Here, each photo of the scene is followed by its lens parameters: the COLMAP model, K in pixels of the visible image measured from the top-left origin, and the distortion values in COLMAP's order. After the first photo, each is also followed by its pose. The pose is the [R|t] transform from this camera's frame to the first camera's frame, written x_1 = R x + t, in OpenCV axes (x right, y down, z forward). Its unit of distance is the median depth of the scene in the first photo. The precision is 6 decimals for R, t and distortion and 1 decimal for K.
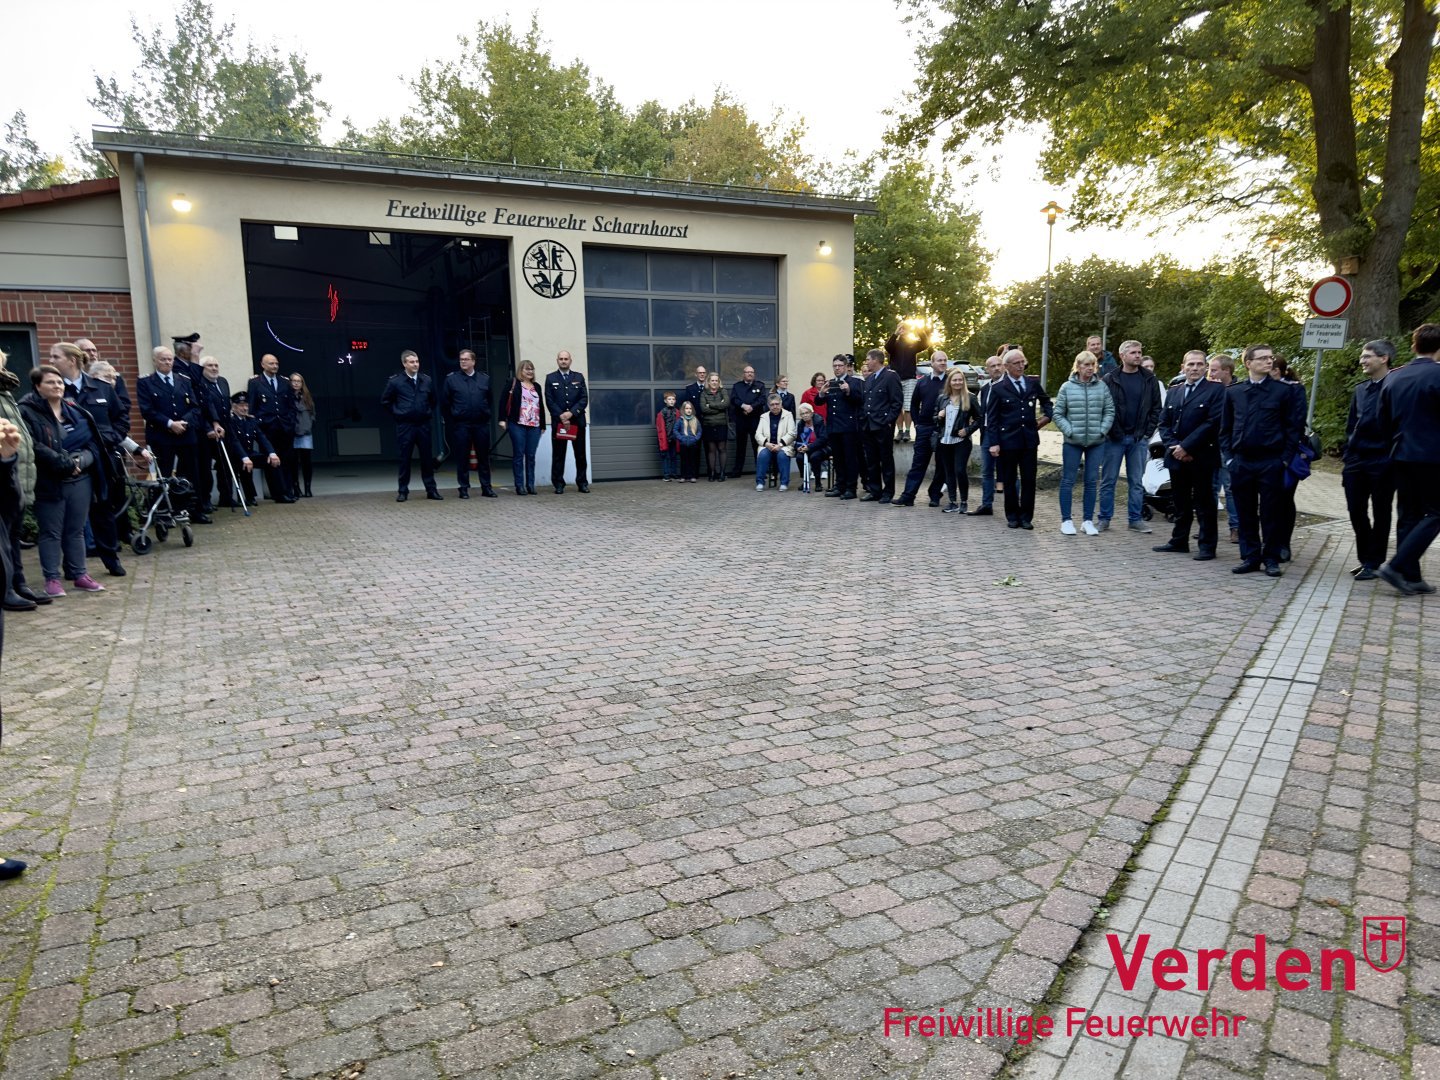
lens RADIAL K [[998.9, 0, 775.8], [0, 998.9, 592.9], [0, 0, 1]] dist [-0.014771, -0.018837]
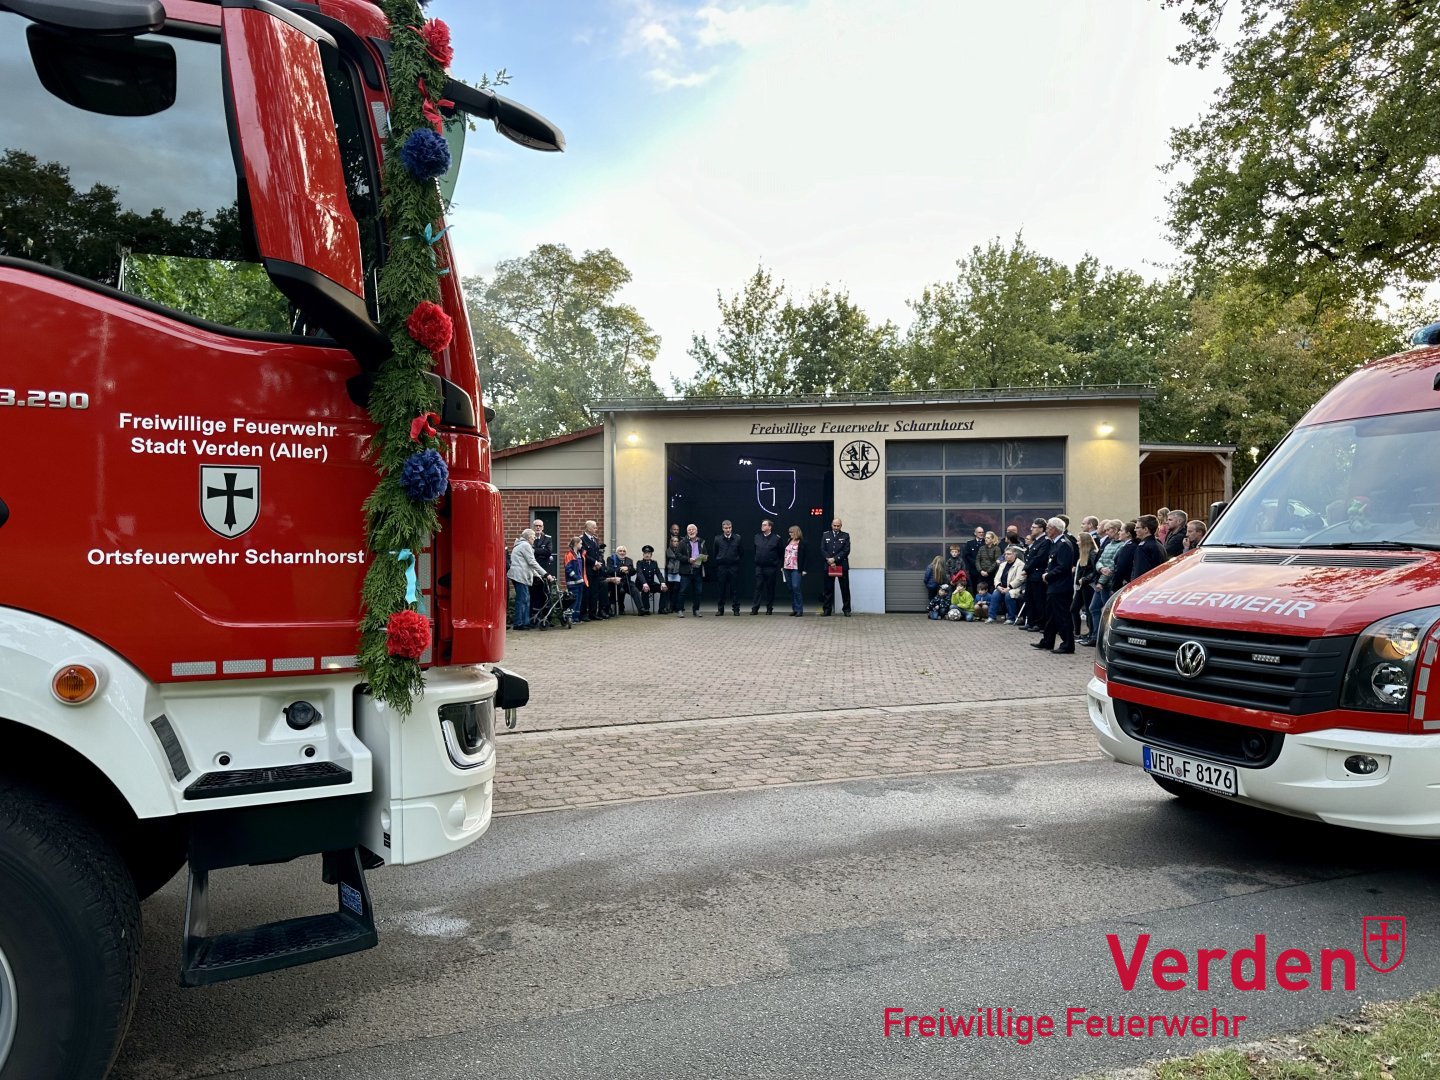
lens RADIAL K [[998.9, 0, 719.9], [0, 998.9, 539.5], [0, 0, 1]] dist [-0.014771, -0.018837]
pose [[0.793693, 0.001901, -0.608316, 0.475138], [-0.122915, 0.979870, -0.157309, 0.032344], [0.595772, 0.199626, 0.777950, -0.196772]]
